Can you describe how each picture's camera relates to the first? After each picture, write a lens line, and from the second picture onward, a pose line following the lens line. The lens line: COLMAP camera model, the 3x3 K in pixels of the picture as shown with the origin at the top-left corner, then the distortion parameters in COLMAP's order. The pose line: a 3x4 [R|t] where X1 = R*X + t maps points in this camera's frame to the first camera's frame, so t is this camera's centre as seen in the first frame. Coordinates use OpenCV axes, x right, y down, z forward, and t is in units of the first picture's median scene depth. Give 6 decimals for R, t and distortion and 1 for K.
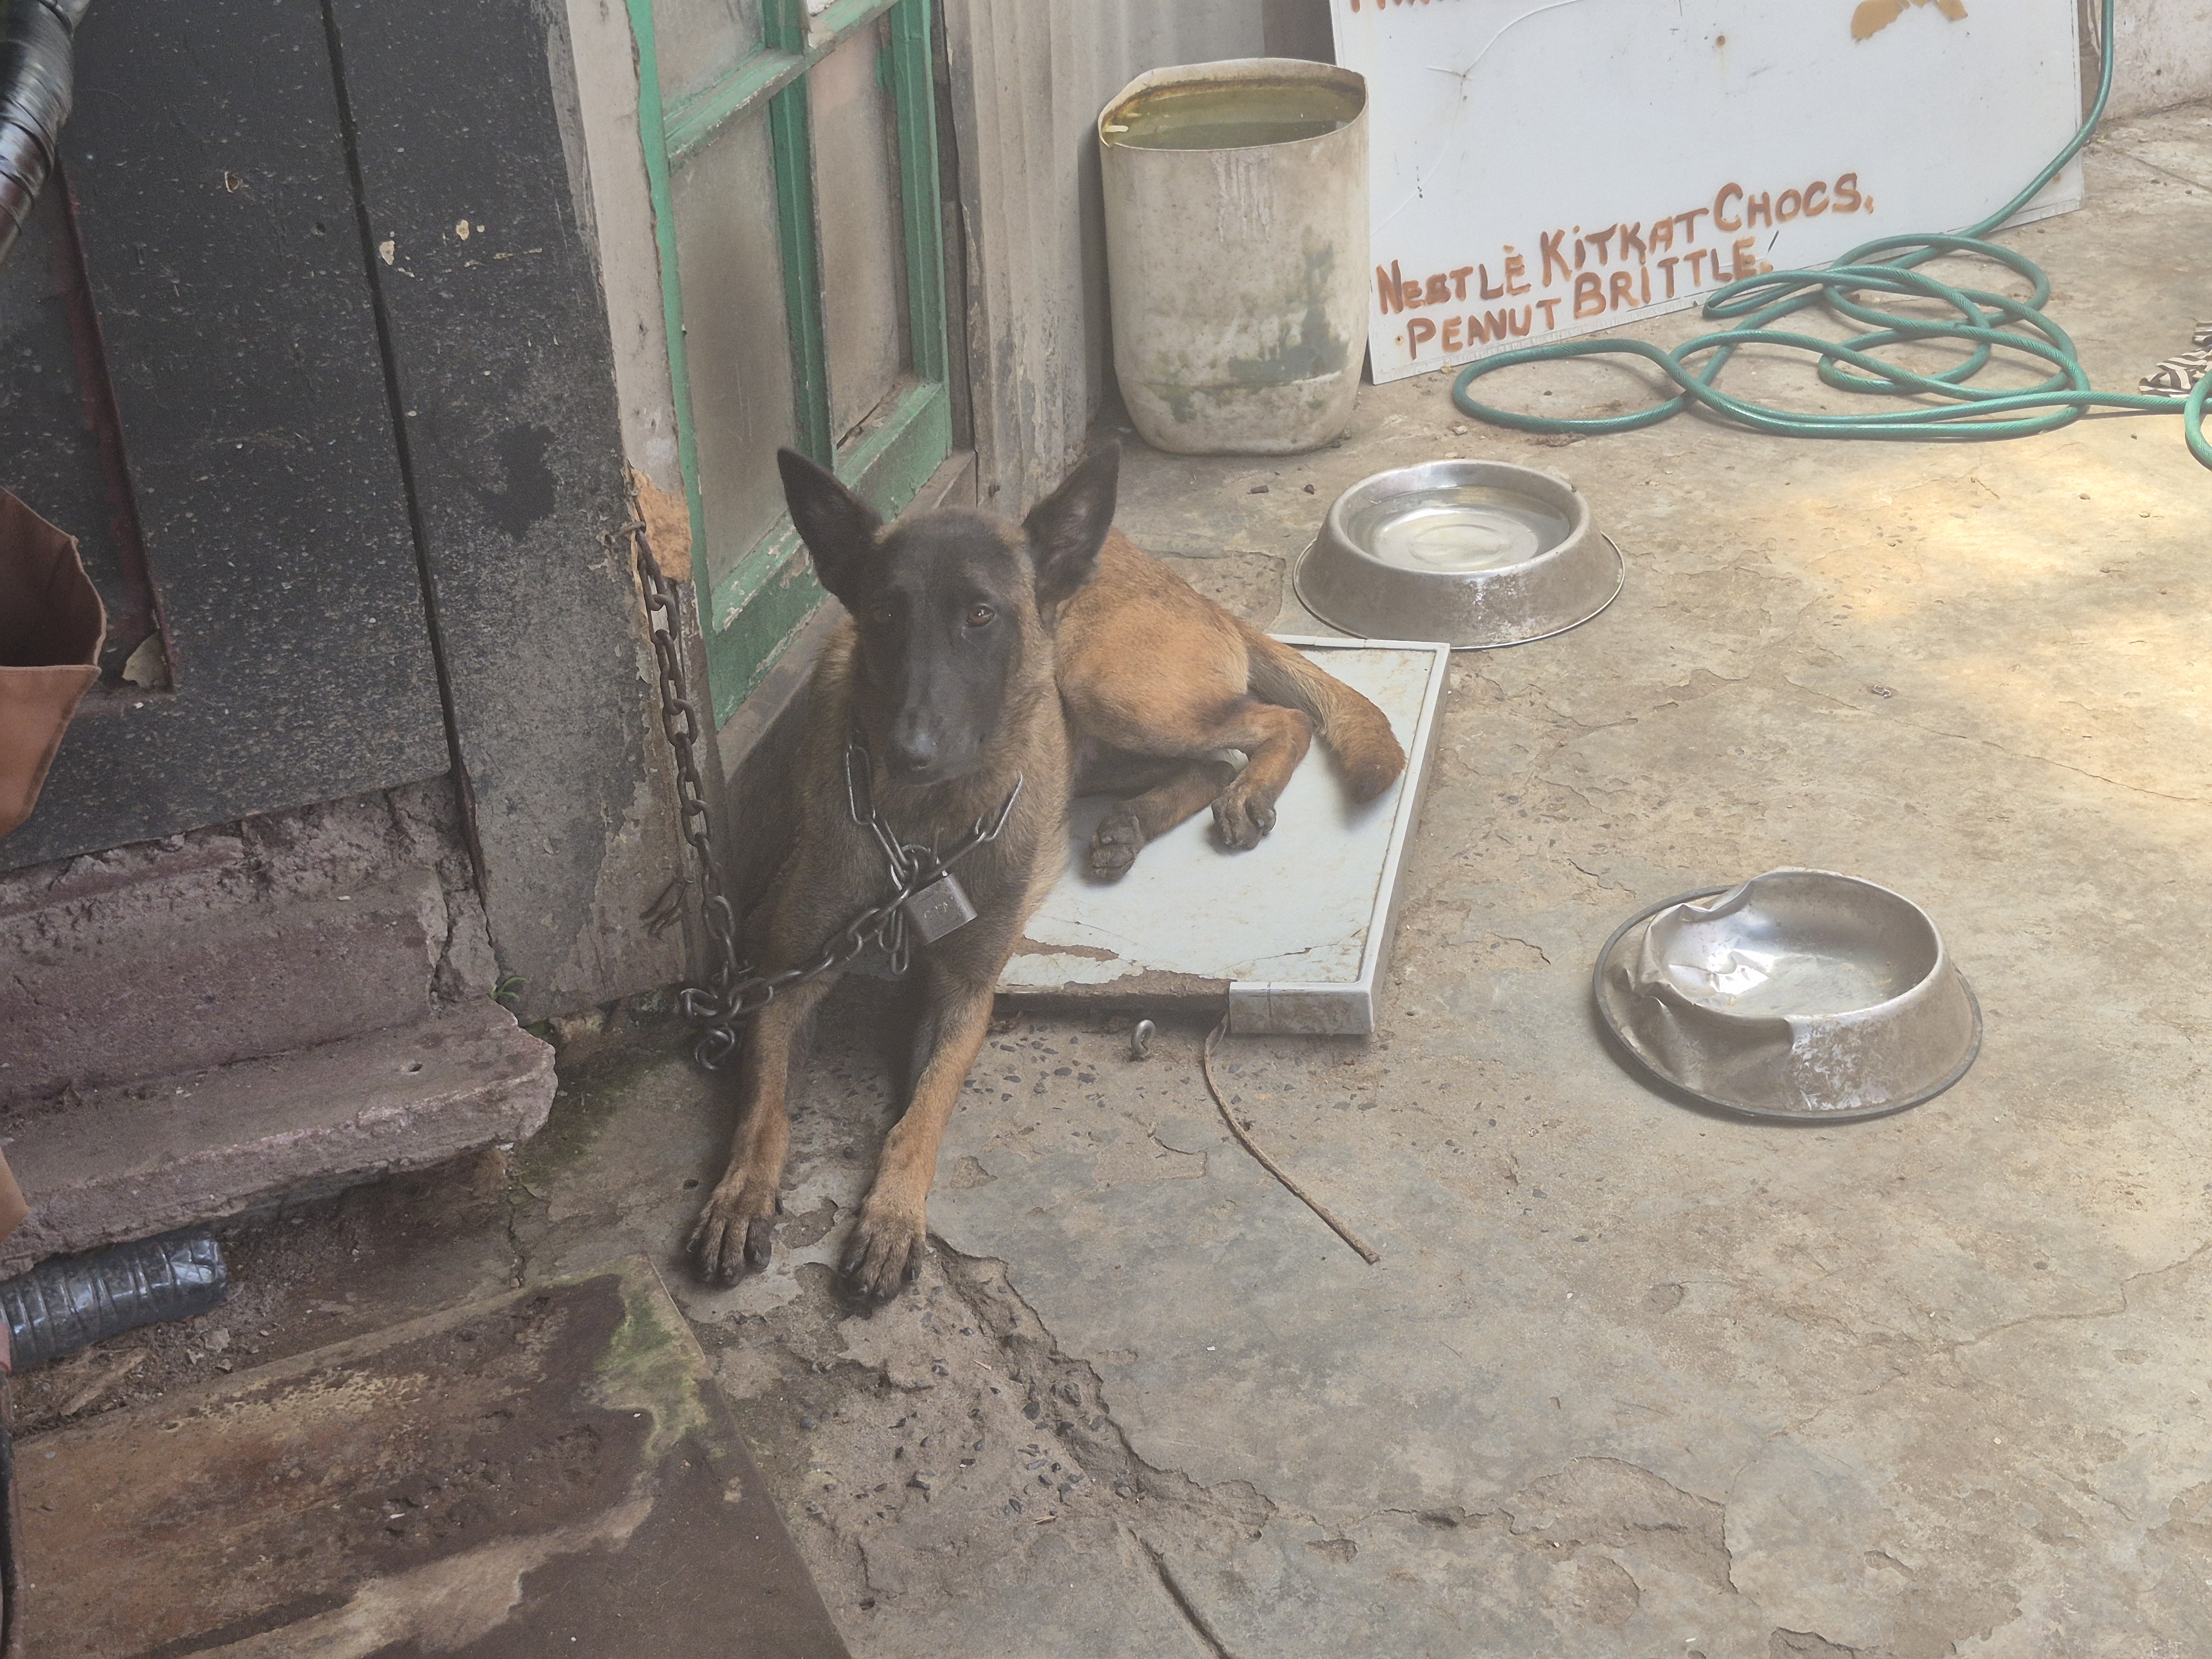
lens RADIAL K [[3072.6, 0, 1106.0], [0, 3072.6, 829.5], [0, 0, 1]] dist [0.180297, -0.400313]
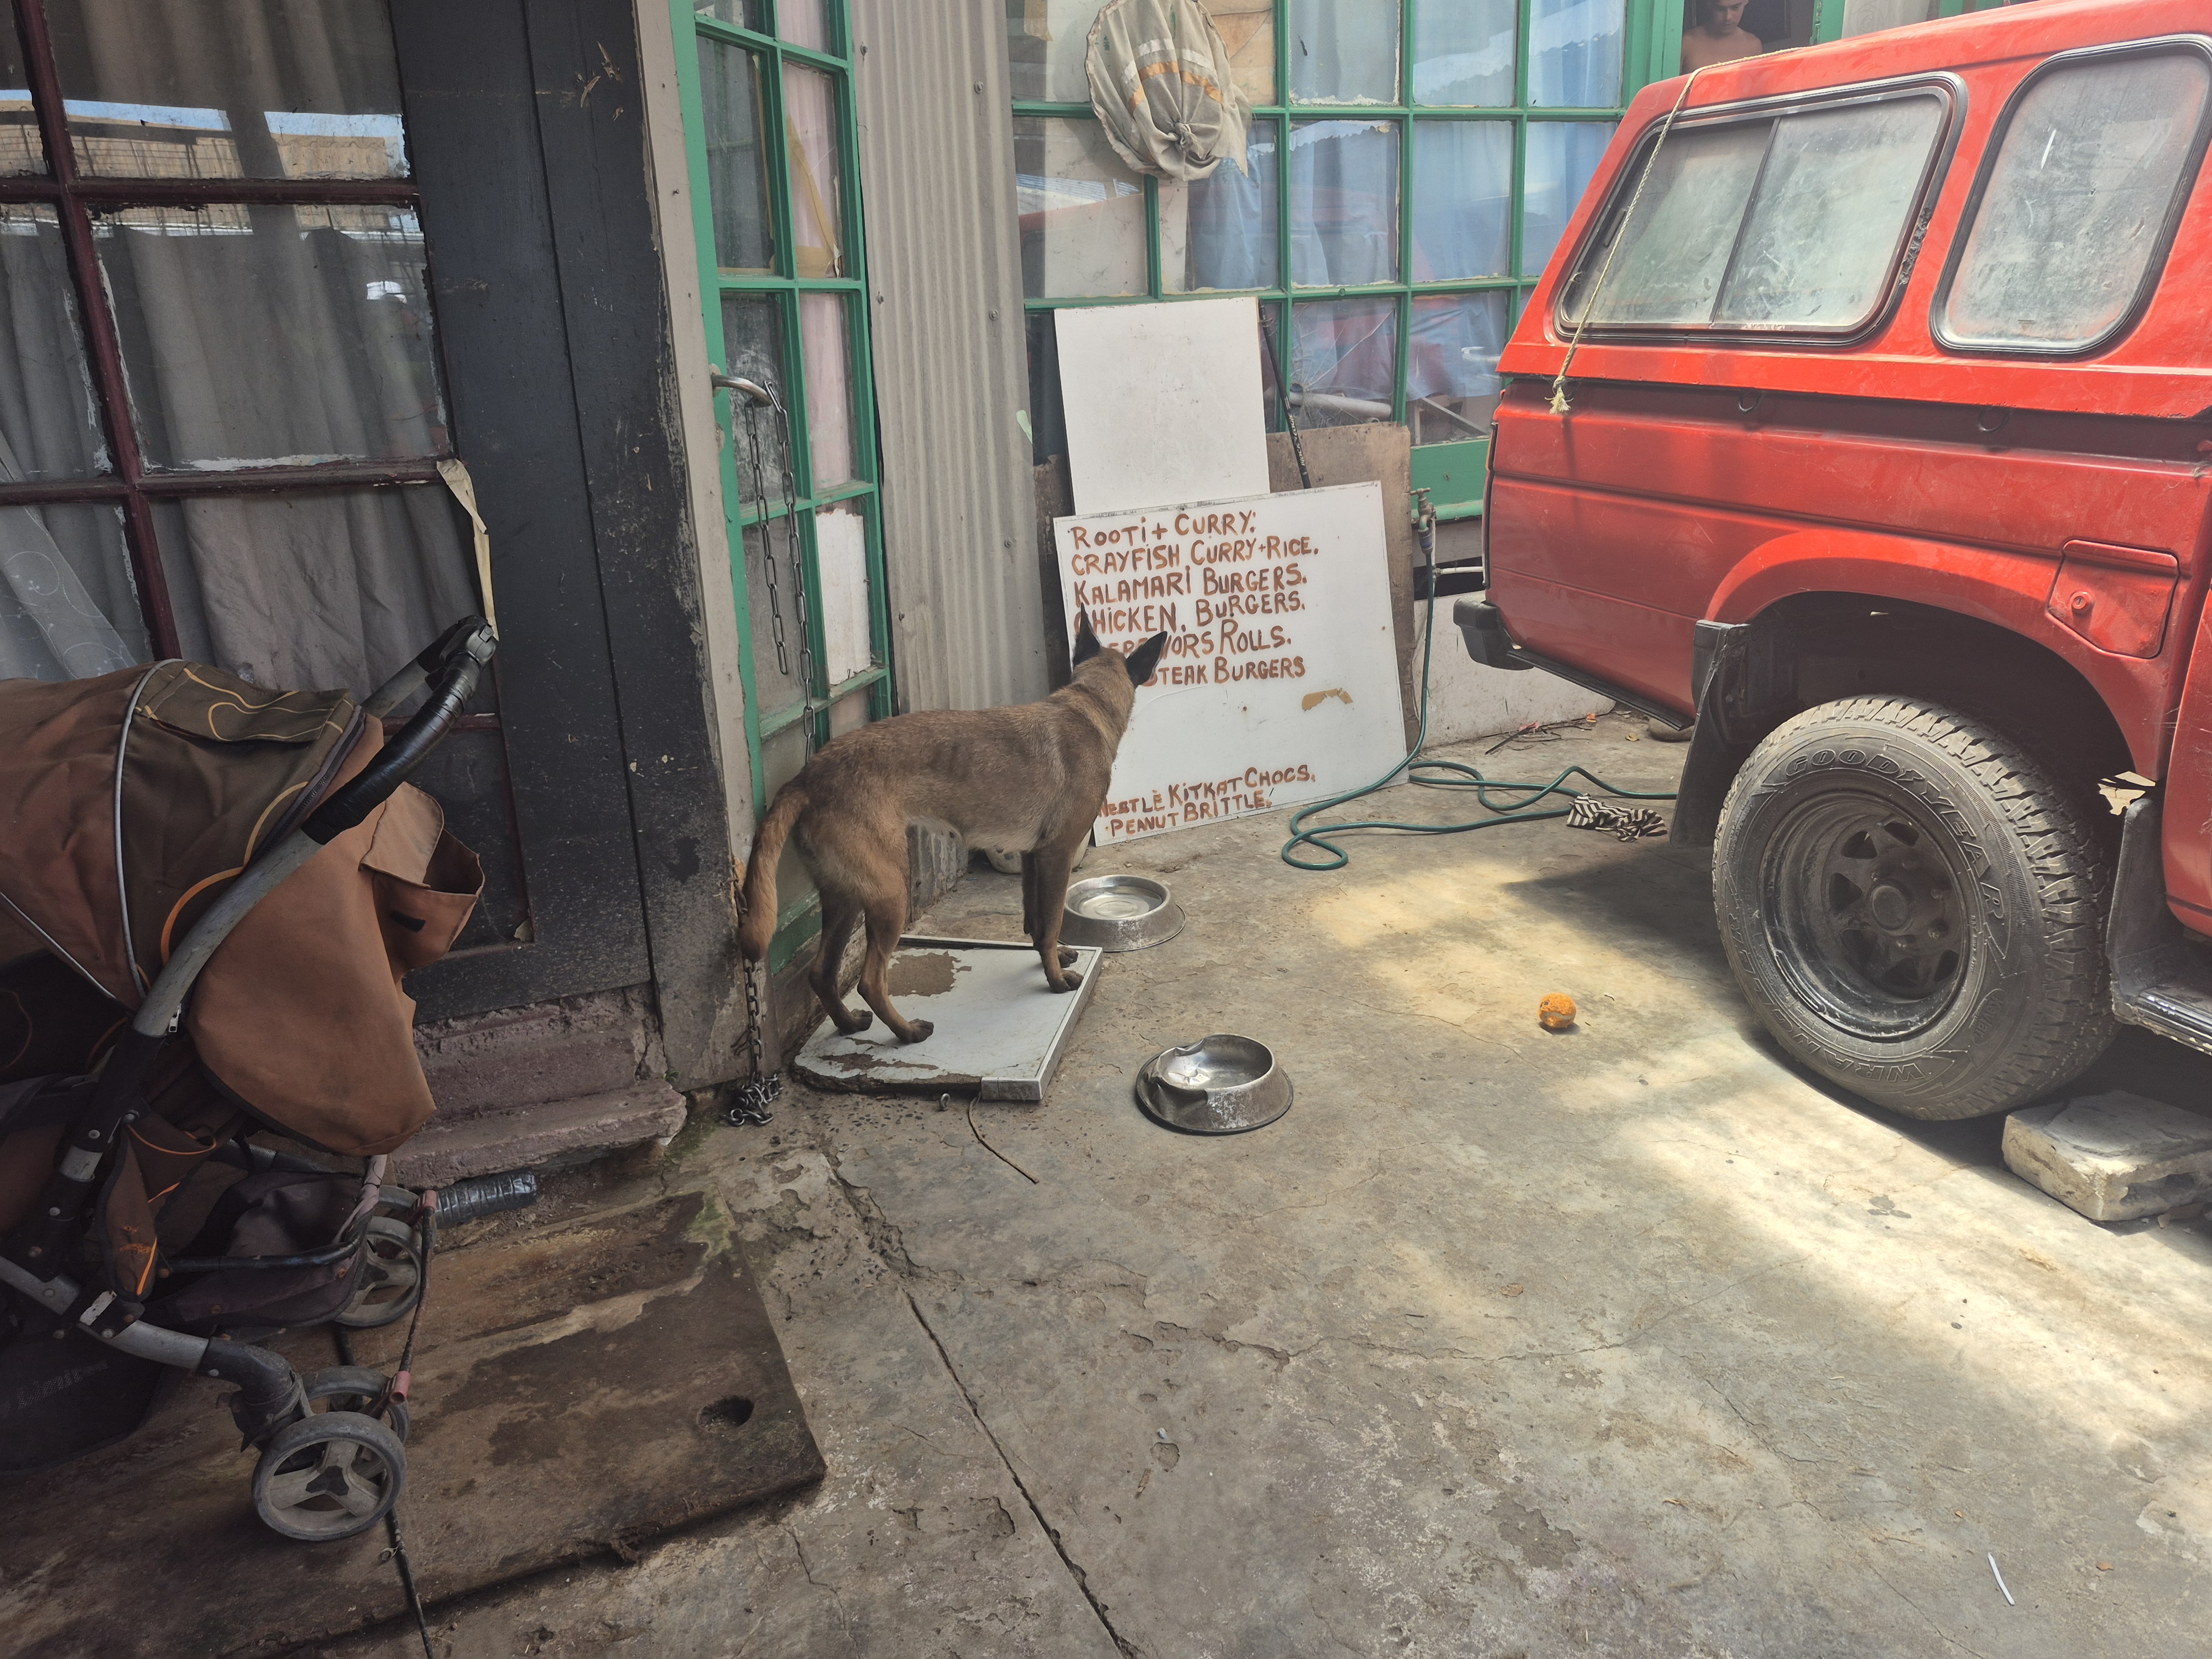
lens RADIAL K [[1558.4, 0, 1106.0], [0, 1558.4, 829.5], [0, 0, 1]] dist [0.147549, -0.232289]
pose [[0.999880, 0.013396, 0.007821, 0.134626], [-0.011759, 0.983405, -0.181040, 0.085887], [-0.010116, 0.180926, 0.983445, -0.235615]]
